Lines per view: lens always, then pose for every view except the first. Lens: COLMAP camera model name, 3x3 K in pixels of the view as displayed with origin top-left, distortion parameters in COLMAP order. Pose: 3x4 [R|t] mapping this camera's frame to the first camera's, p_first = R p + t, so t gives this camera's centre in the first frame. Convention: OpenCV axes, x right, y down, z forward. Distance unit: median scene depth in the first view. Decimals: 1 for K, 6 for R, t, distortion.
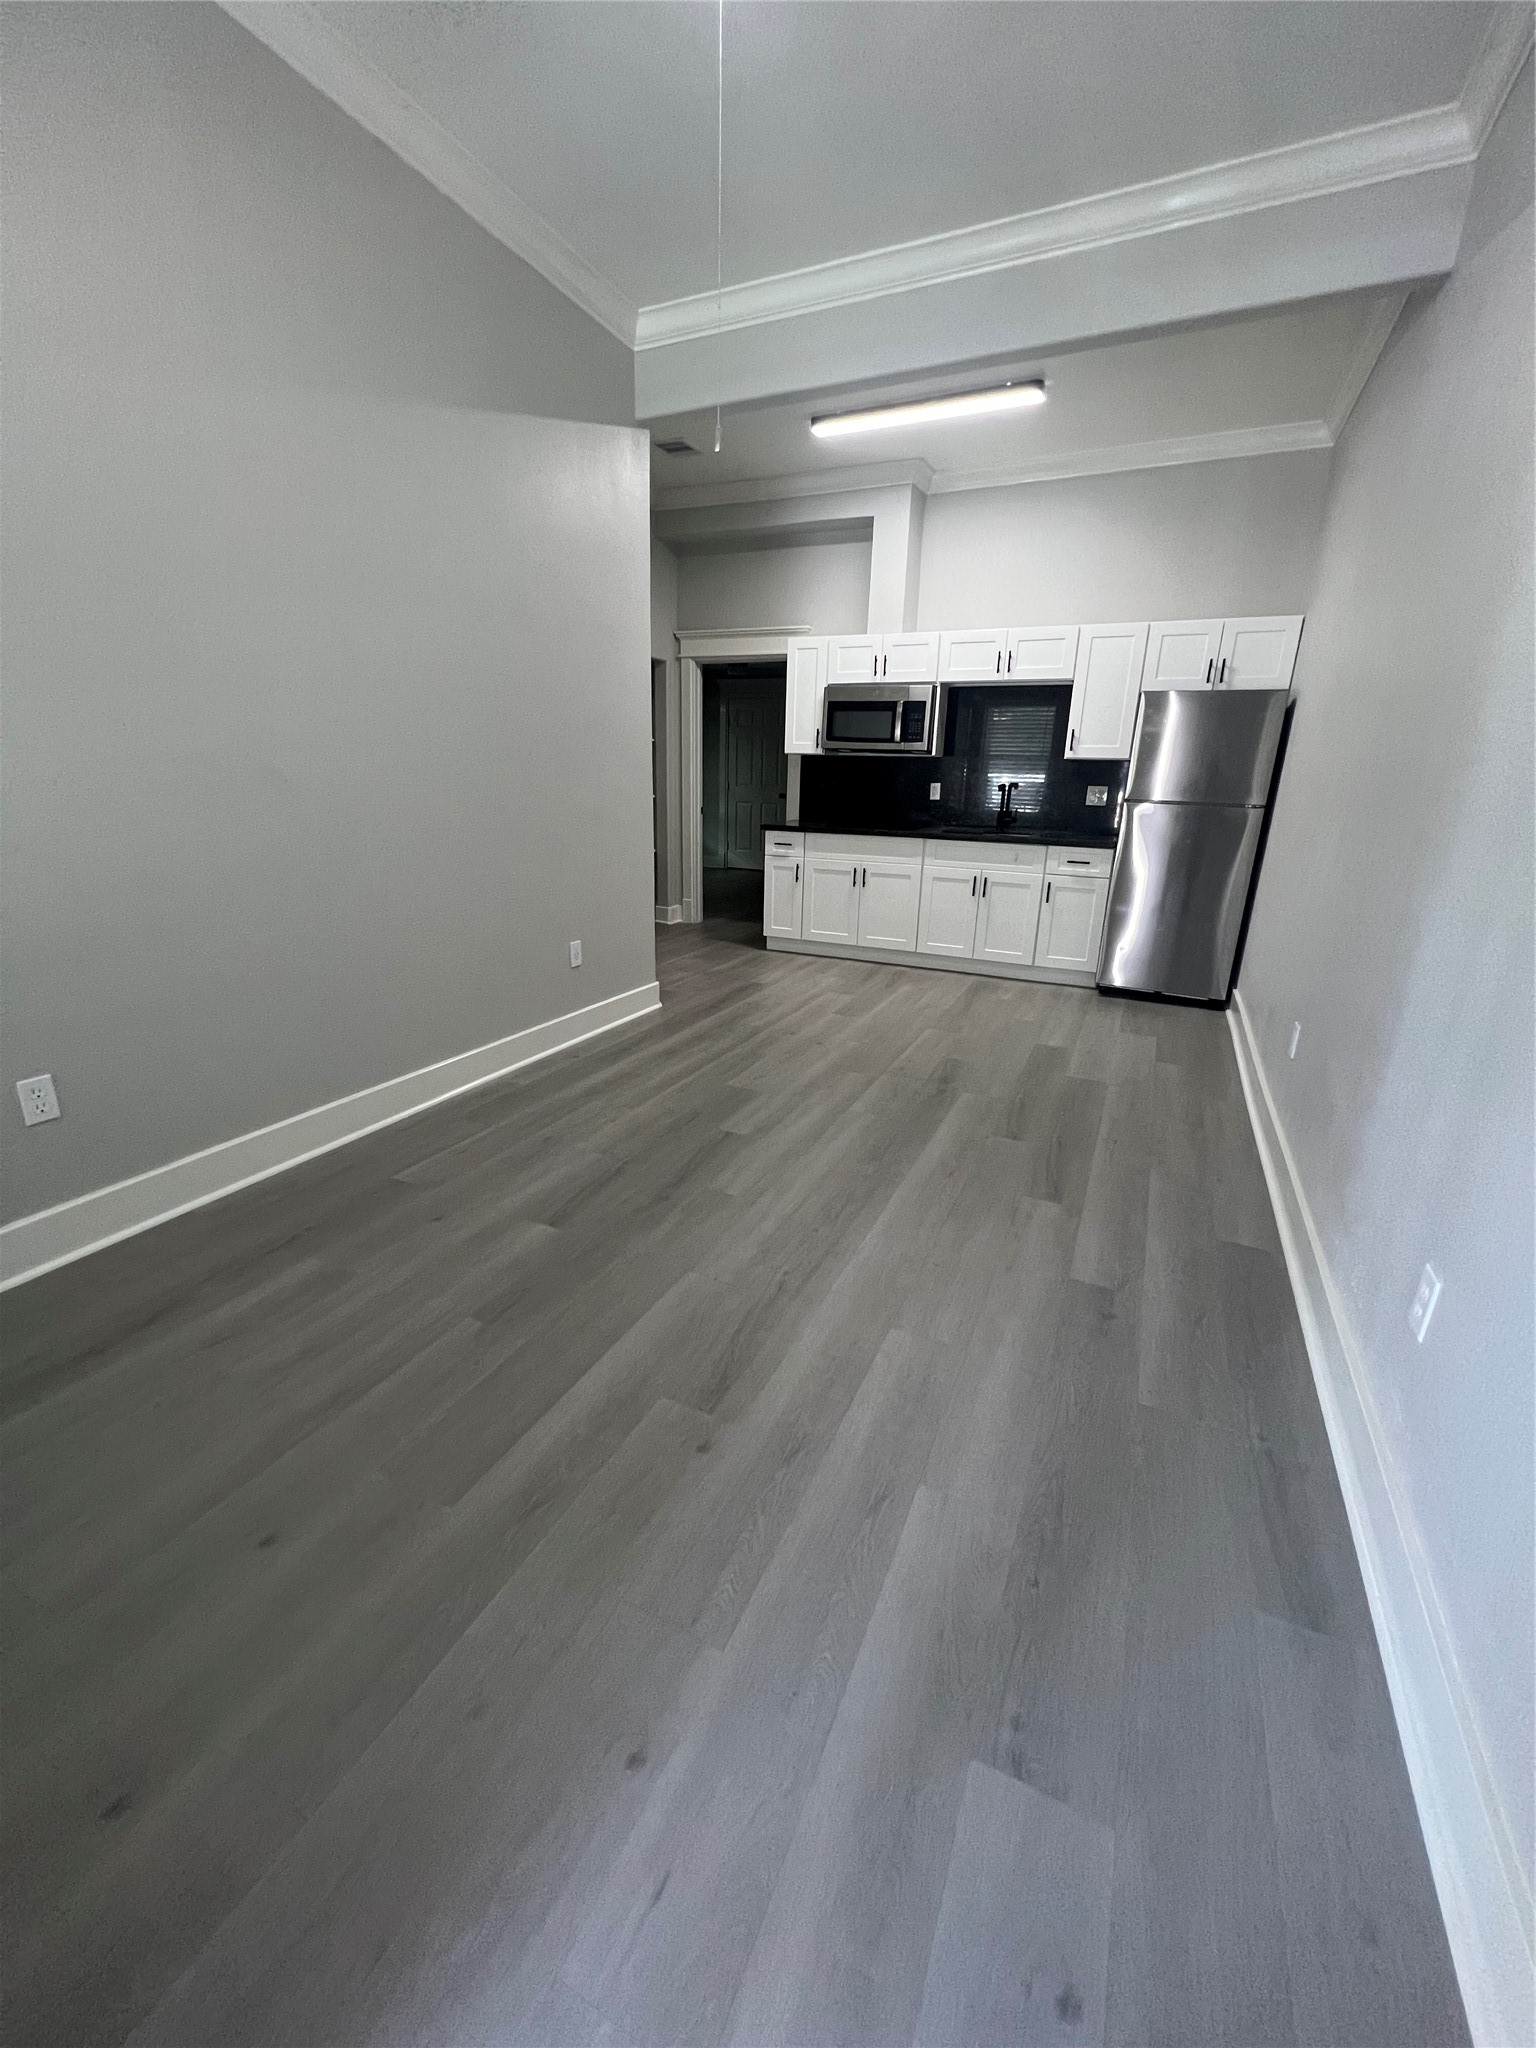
lens RADIAL K [[806.5, 0, 768.0], [0, 806.5, 1024.0], [0, 0, 1]] dist [-0.006930, -0.000032]
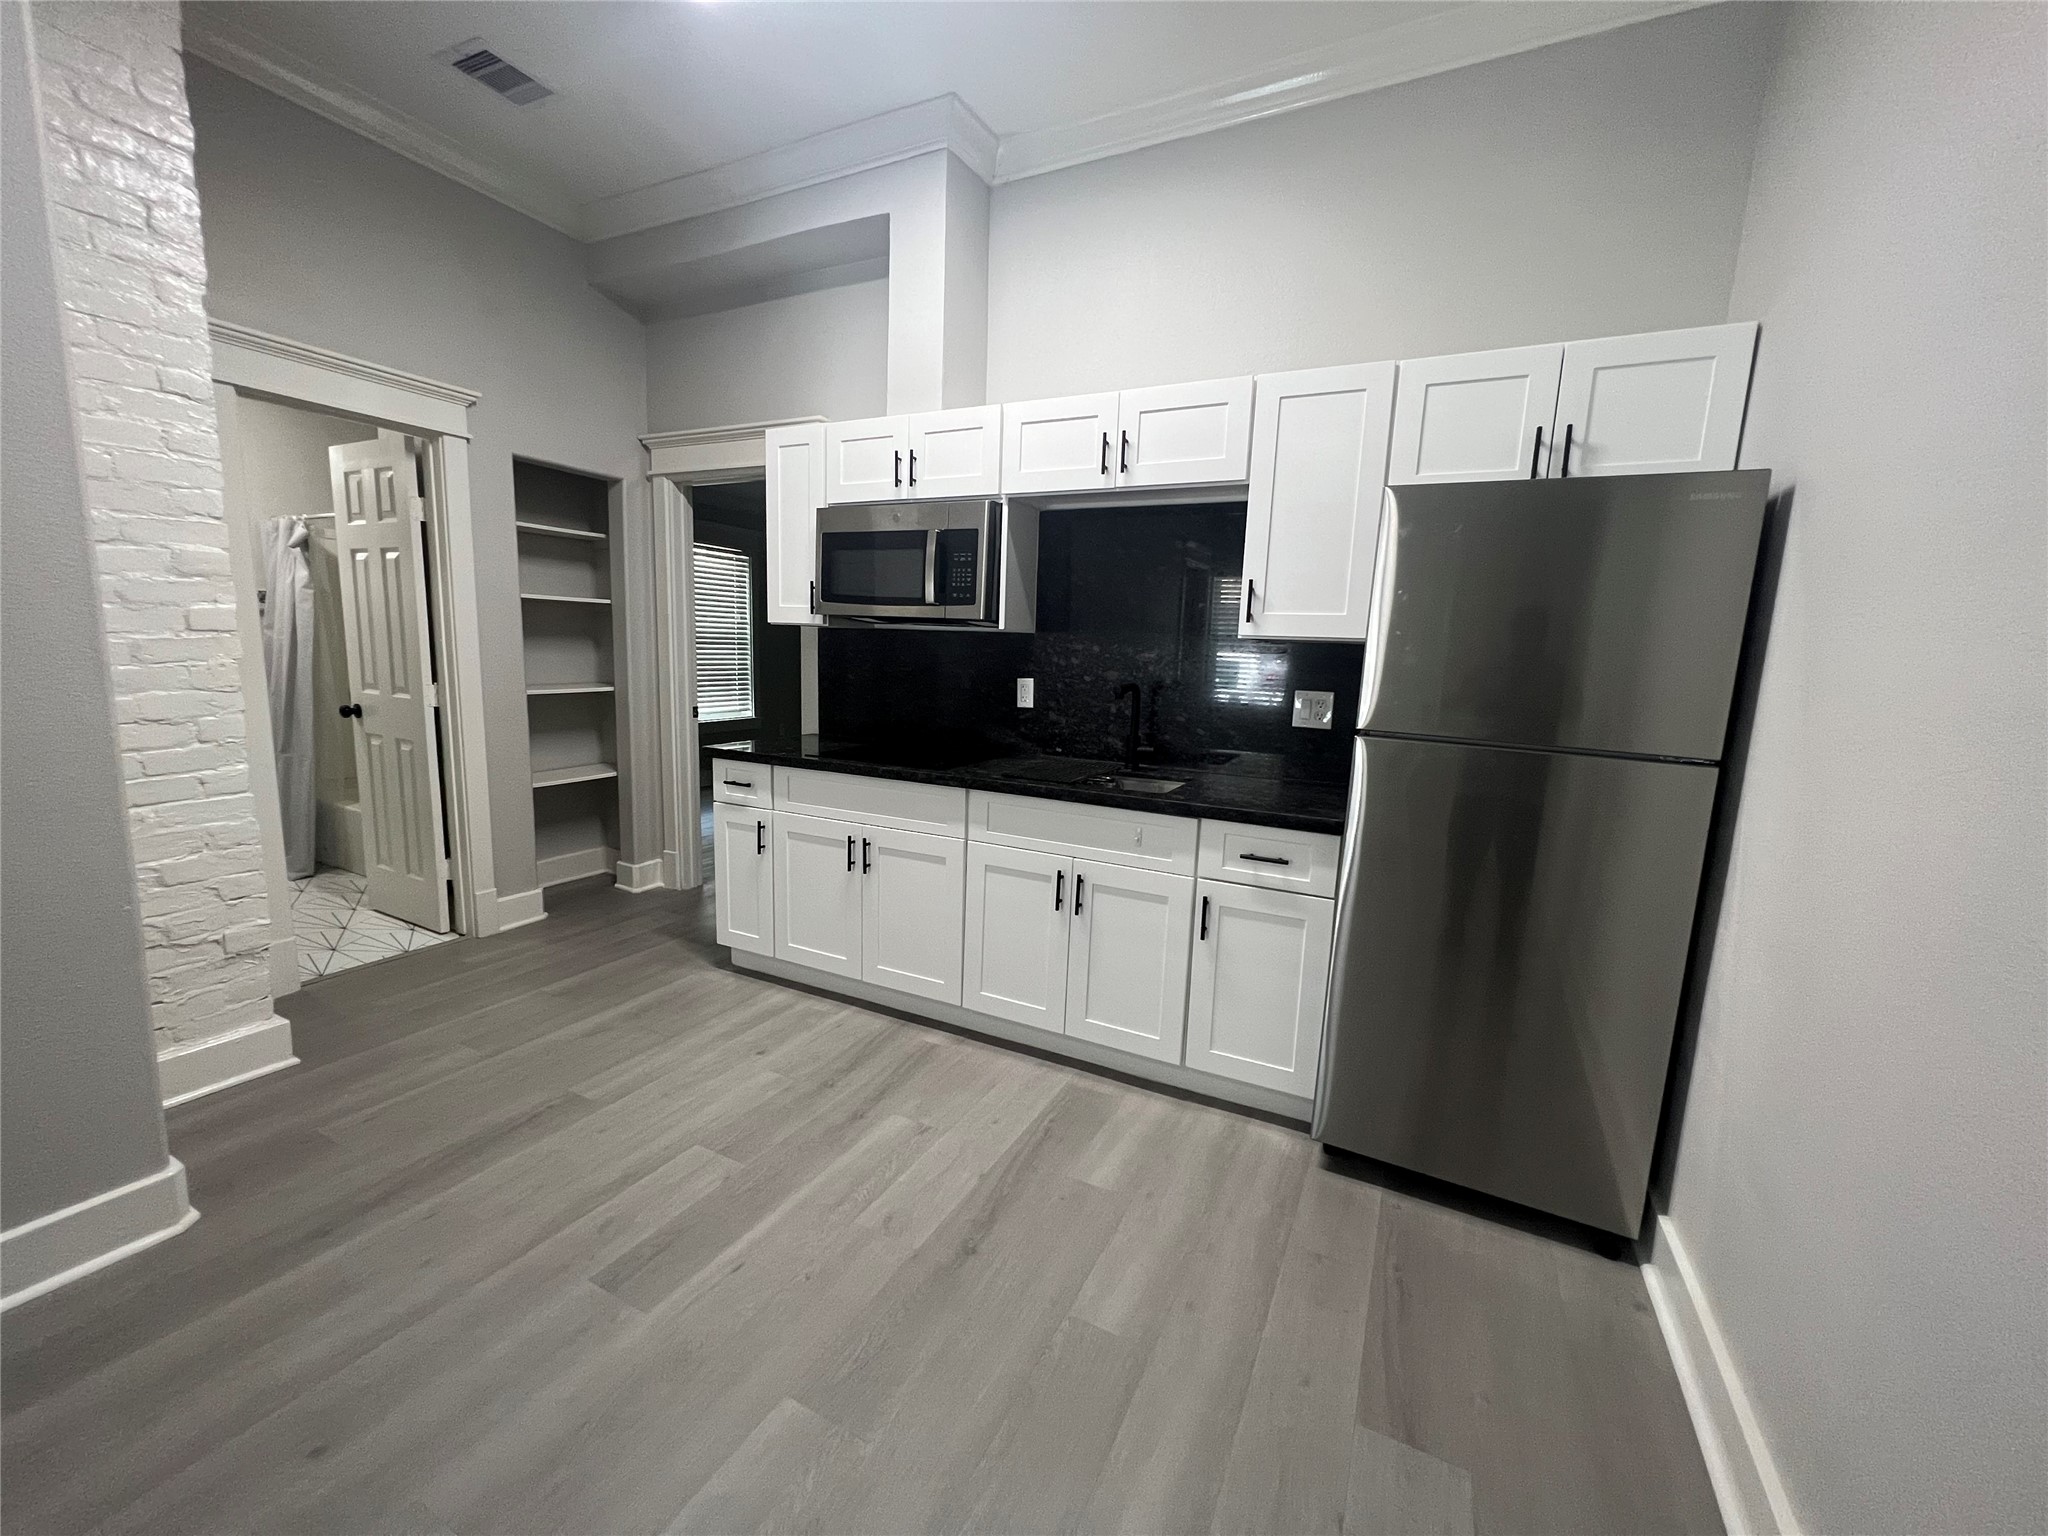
lens RADIAL K [[821.7, 0, 1024.0], [0, 821.7, 768.0], [0, 0, 1]] dist [-0.001392, -0.000099]
pose [[0.999417, 0.018273, -0.028826, 0.243008], [-0.022601, 0.987213, -0.157794, -0.162228], [0.025574, 0.158354, 0.987051, 0.493397]]
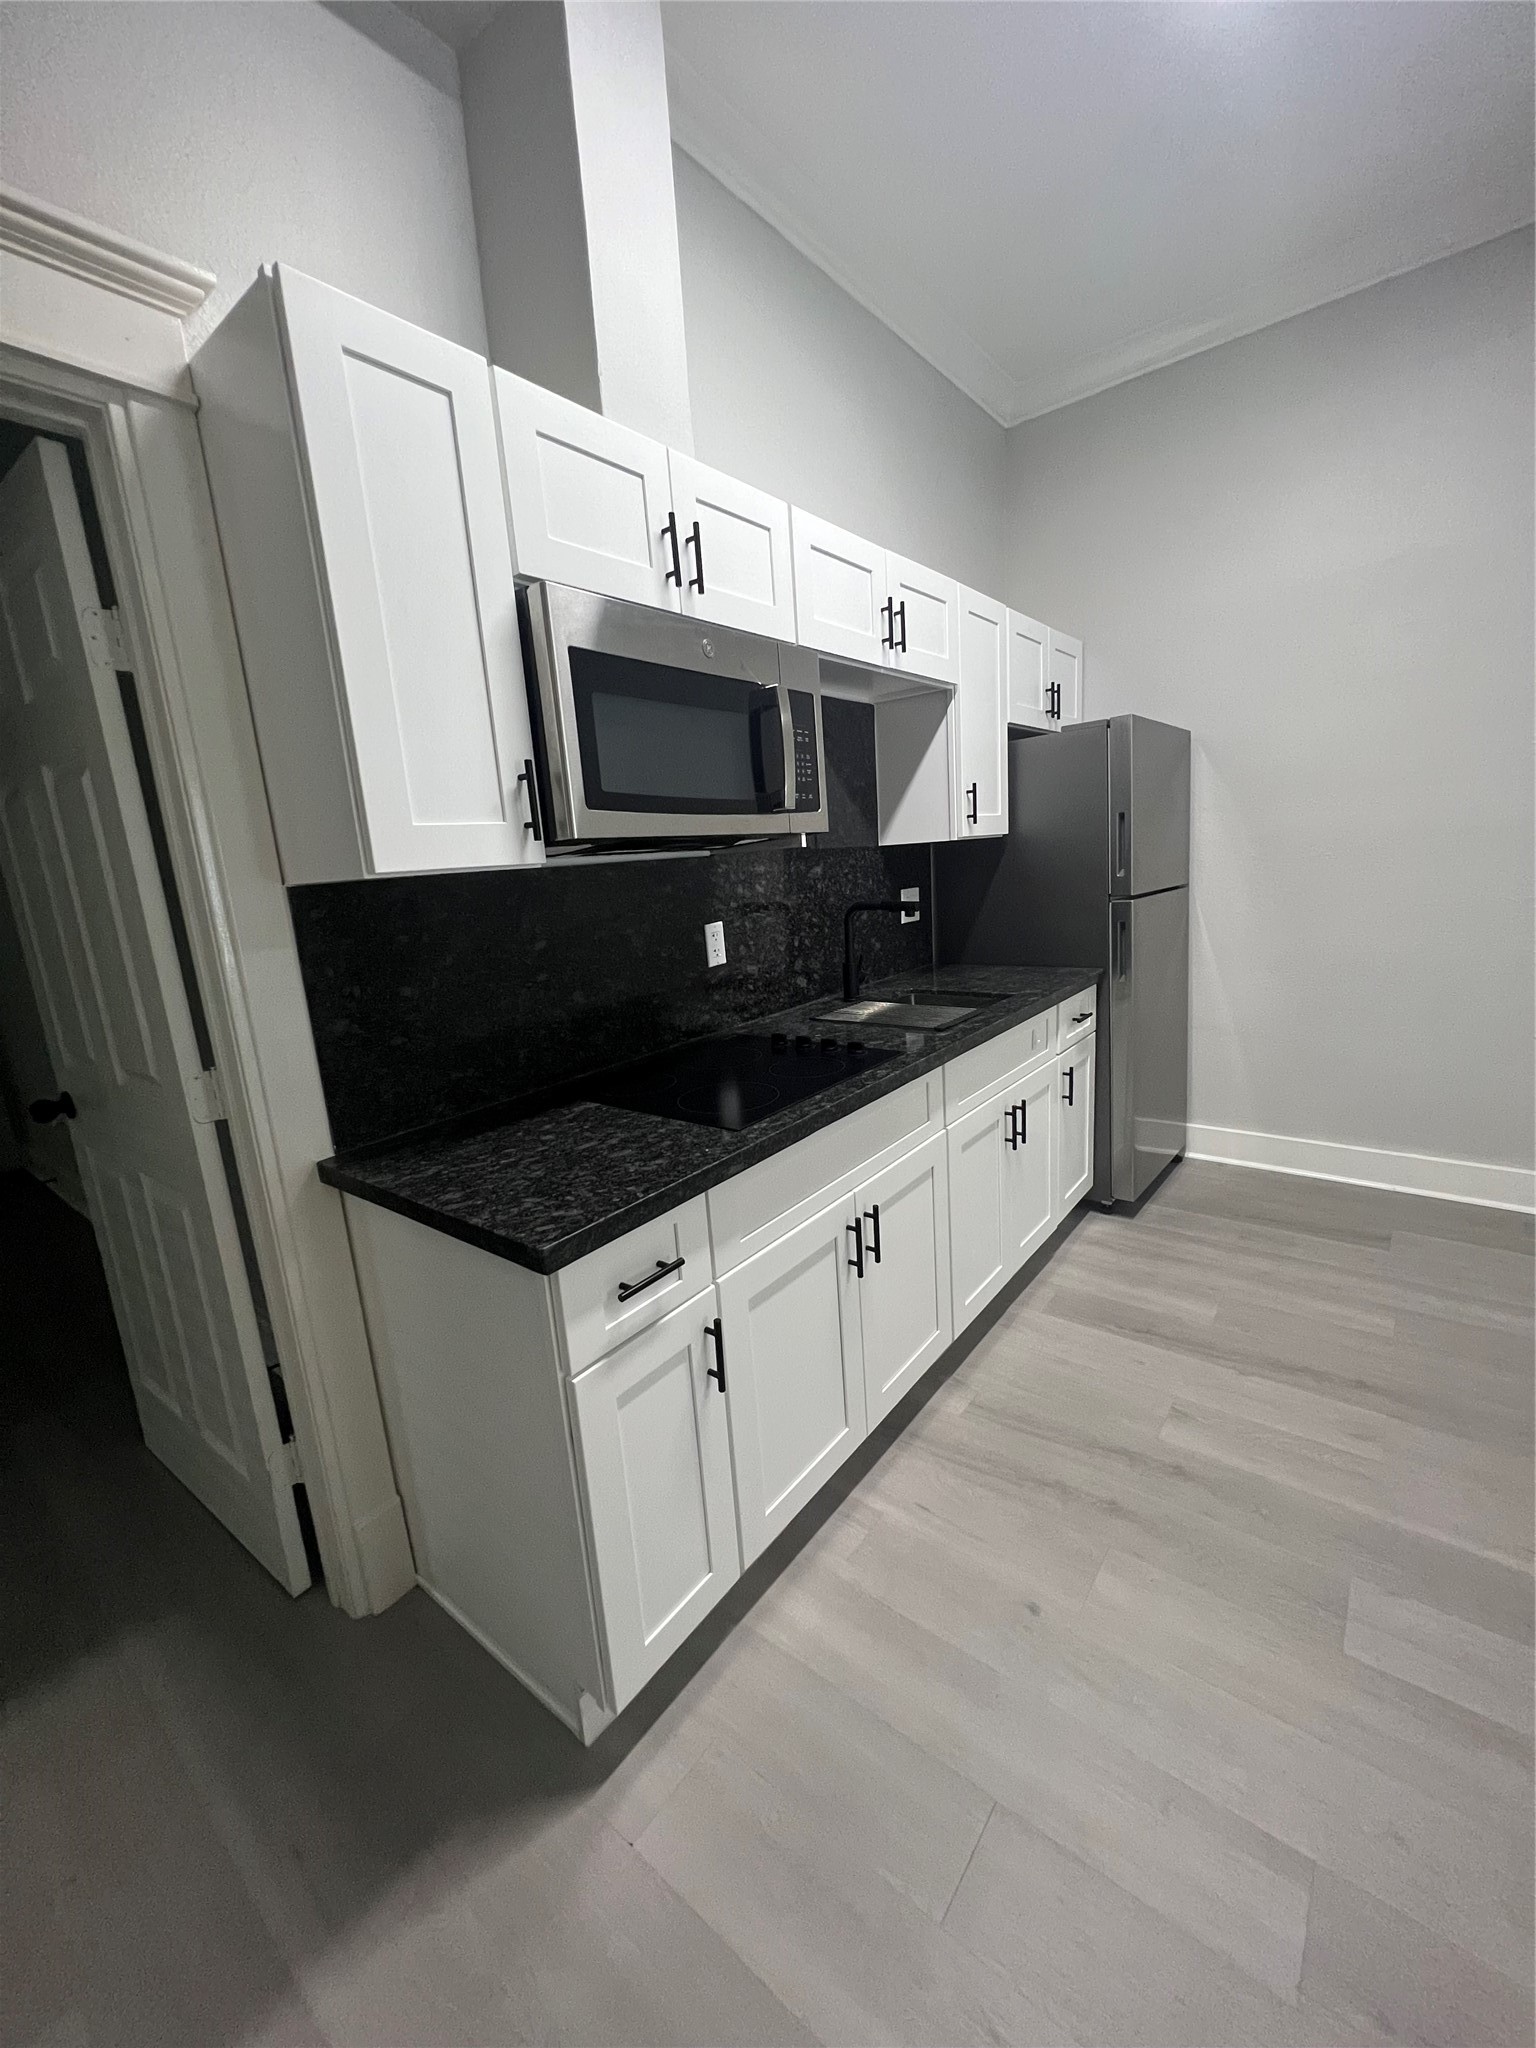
lens RADIAL K [[821.7, 0, 768.0], [0, 821.7, 1024.0], [0, 0, 1]] dist [-0.001392, -0.000099]
pose [[0.228233, -0.235332, 0.944737, -0.172452], [0.364081, 0.920577, 0.141358, -0.325714], [-0.902970, 0.311699, 0.295786, 0.951896]]
